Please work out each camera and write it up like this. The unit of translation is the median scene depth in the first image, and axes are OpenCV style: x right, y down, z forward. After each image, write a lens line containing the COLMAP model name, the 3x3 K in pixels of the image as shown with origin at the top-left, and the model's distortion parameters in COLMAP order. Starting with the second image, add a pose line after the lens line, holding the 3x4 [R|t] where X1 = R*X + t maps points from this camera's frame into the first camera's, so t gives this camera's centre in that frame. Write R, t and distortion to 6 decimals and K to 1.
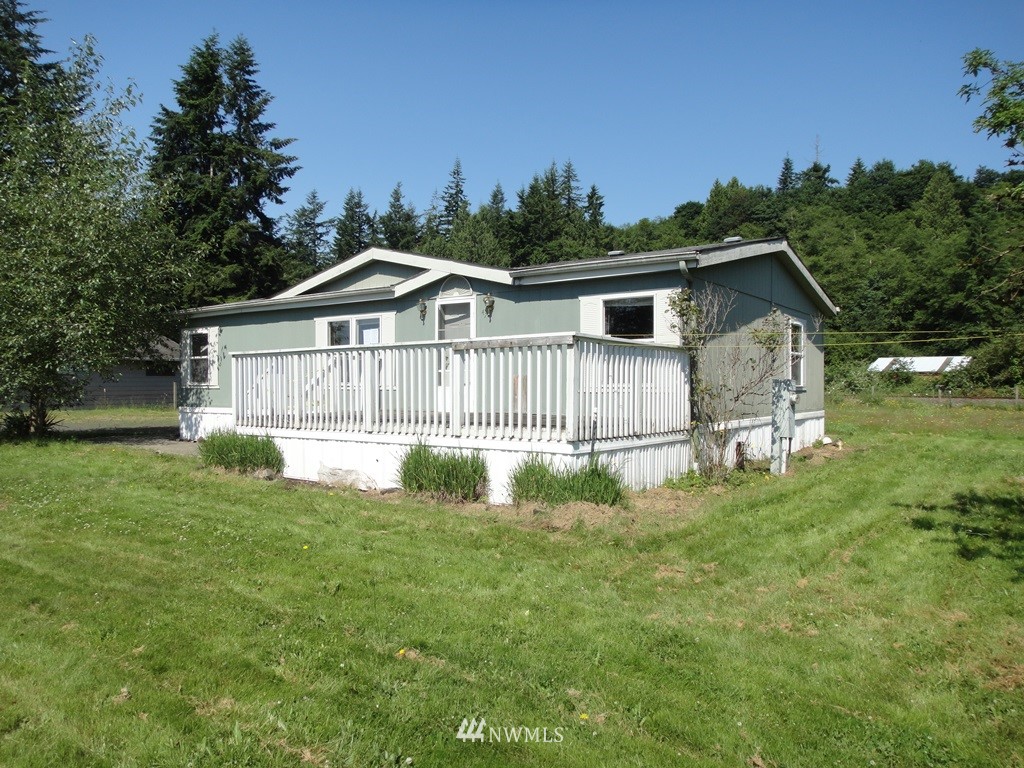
lens RADIAL K [[679.4, 0, 515.5], [0, 679.4, 392.0], [0, 0, 1]] dist [0.011275, 0.002768]
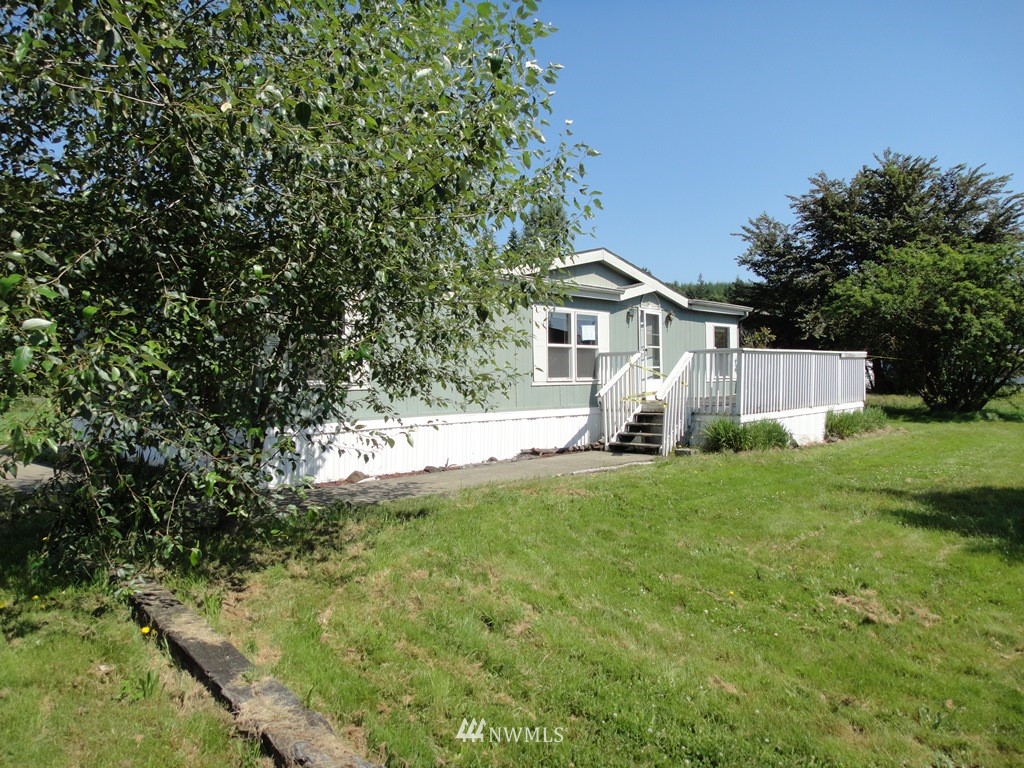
lens RADIAL K [[679.4, 0, 507.7], [0, 679.4, 380.0], [0, 0, 1]] dist [0.011275, 0.002768]
pose [[0.165993, -0.010778, 0.986068, -1.403616], [0.022464, 0.999722, 0.007146, -0.022495], [-0.985871, 0.020965, 0.166189, 1.069778]]
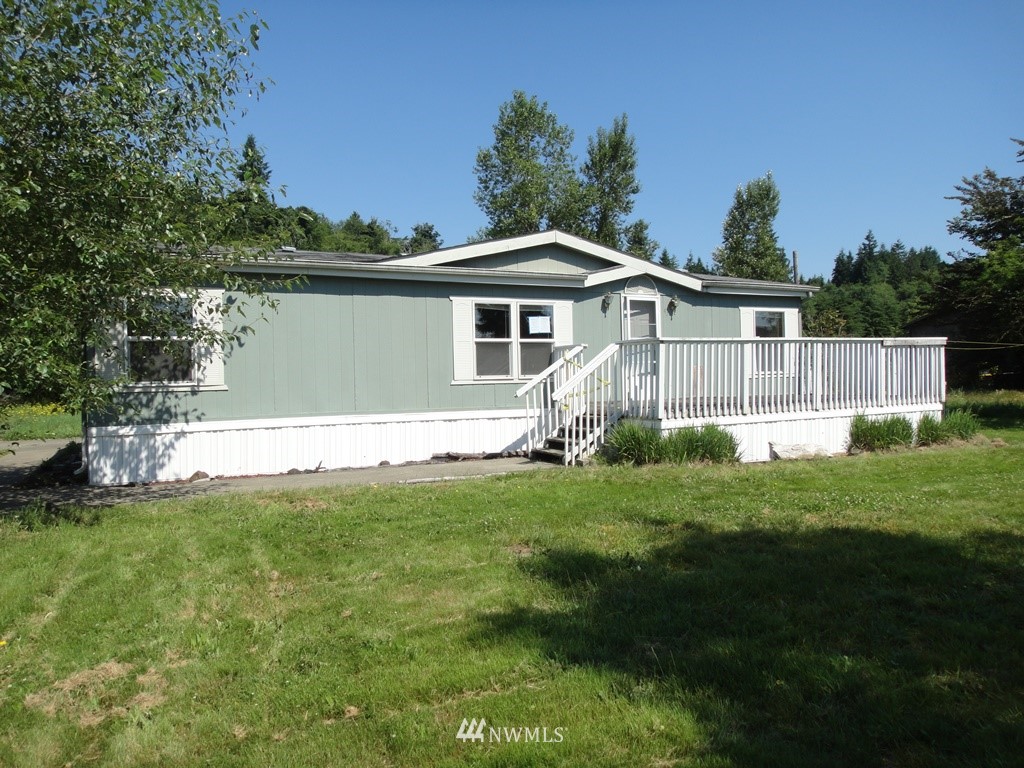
lens RADIAL K [[679.4, 0, 513.4], [0, 679.4, 378.7], [0, 0, 1]] dist [0.011275, 0.002768]
pose [[0.499104, -0.013920, 0.866430, -1.156364], [0.030504, 0.999534, -0.001513, -0.009081], [-0.866005, 0.027185, 0.499296, 0.644635]]
